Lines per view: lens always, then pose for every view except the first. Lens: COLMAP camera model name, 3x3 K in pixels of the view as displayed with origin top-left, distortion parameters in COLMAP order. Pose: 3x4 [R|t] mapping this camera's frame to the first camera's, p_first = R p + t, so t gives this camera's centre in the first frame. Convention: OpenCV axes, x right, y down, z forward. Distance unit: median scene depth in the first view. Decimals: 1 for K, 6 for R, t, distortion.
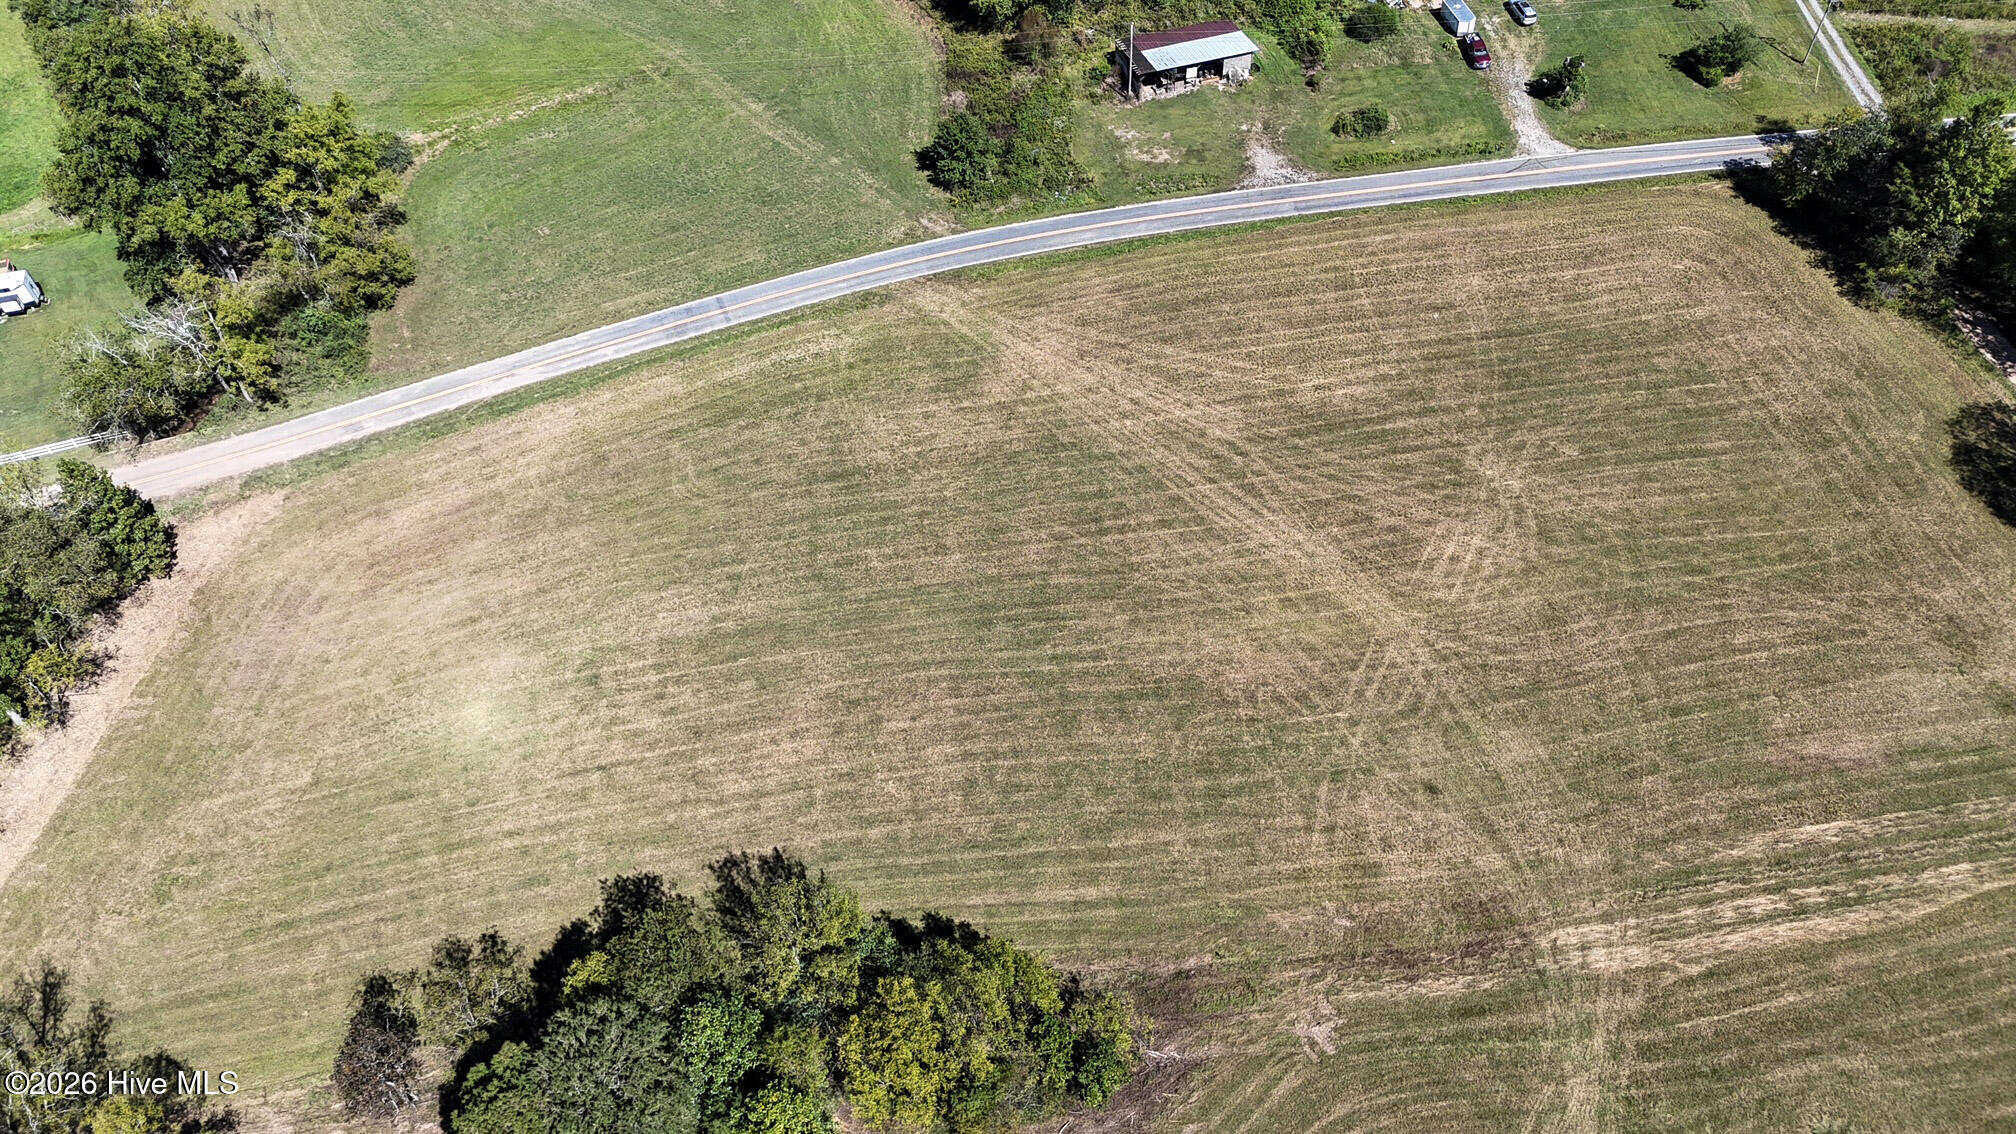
lens RADIAL K [[1465.3, 0, 1007.9], [0, 1465.3, 550.2], [0, 0, 1]] dist [0.070657, -0.065463]
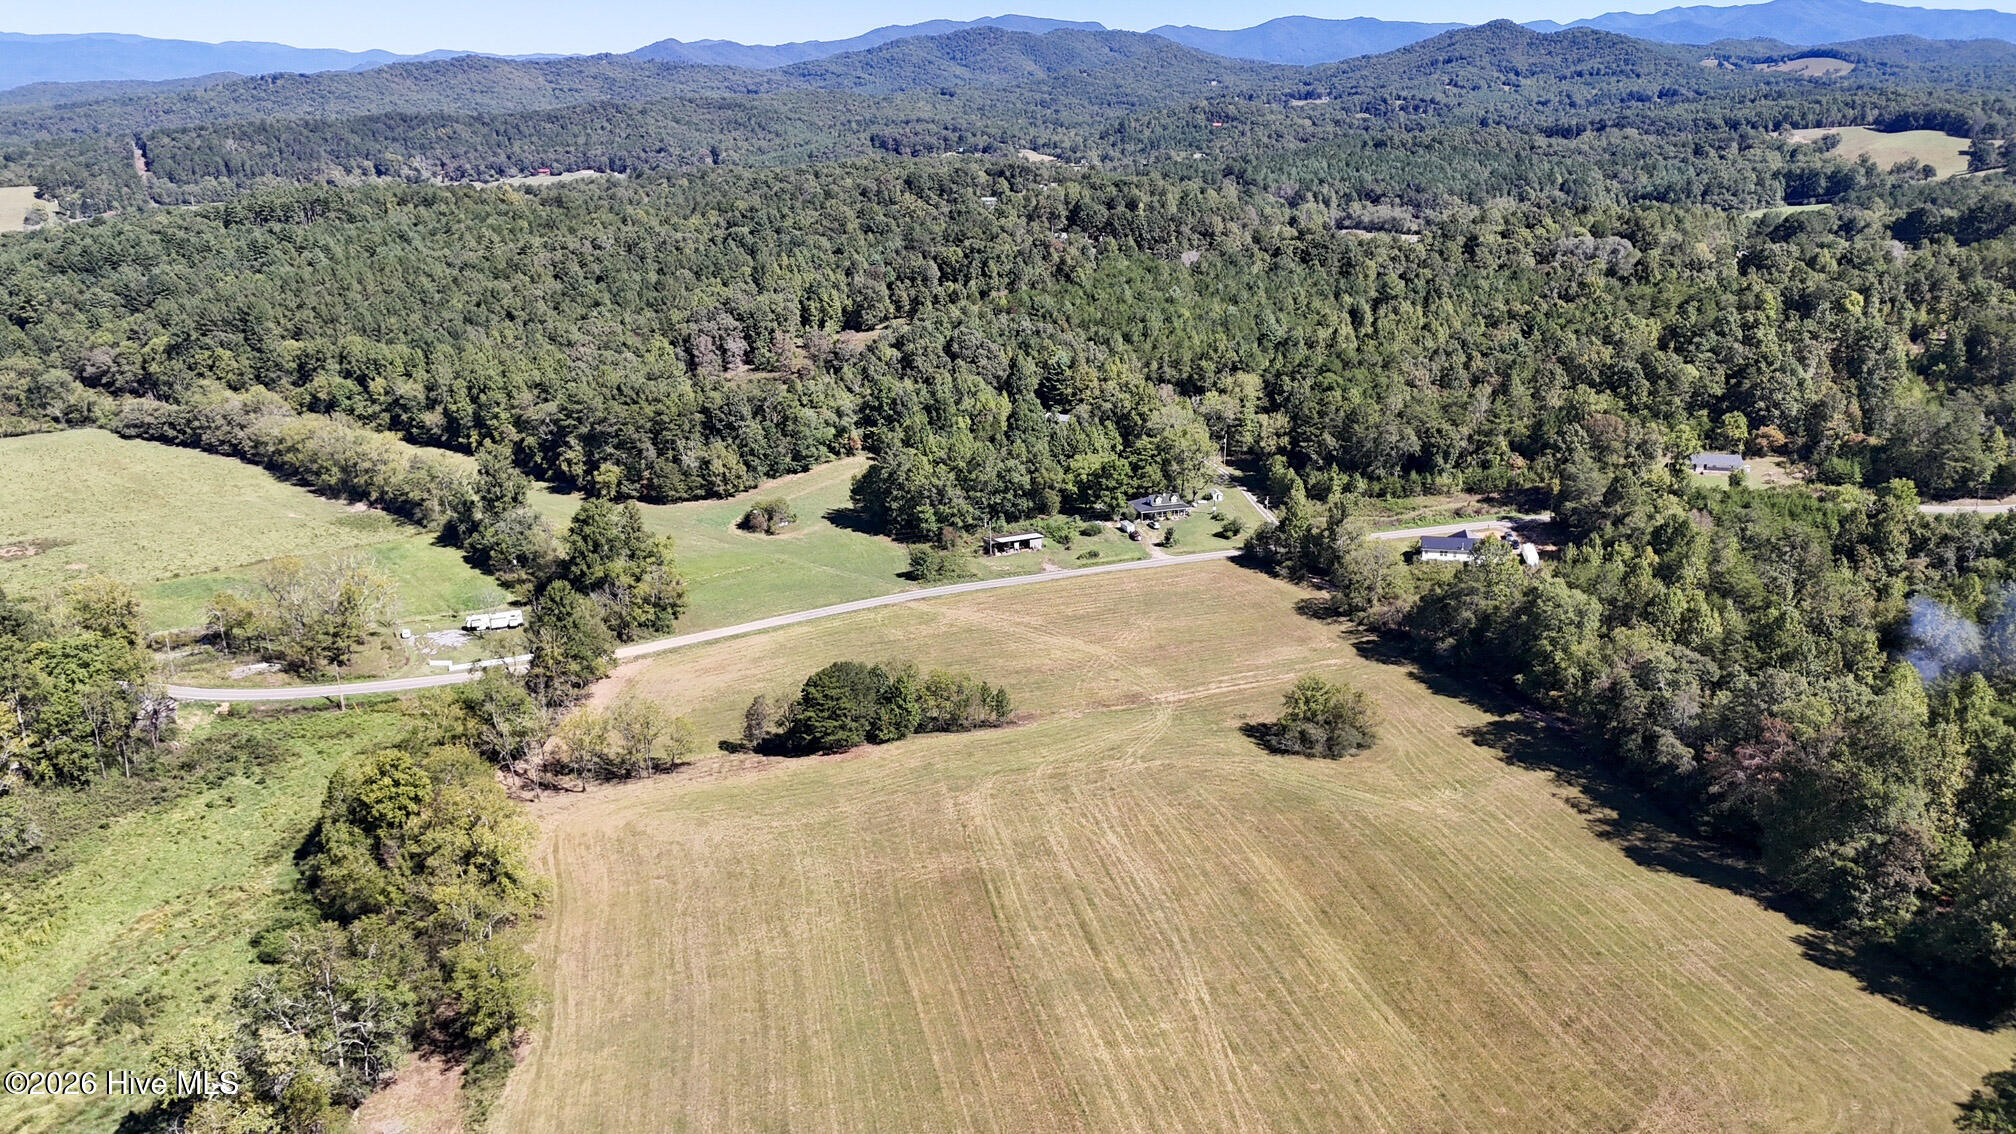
lens RADIAL K [[1465.3, 0, 1008.3], [0, 1465.3, 568.8], [0, 0, 1]] dist [0.070657, -0.065463]
pose [[0.994633, -0.021868, 0.101124, -0.138368], [0.072901, 0.841683, -0.535028, 1.061664], [-0.073415, 0.539528, 0.838761, -1.031489]]
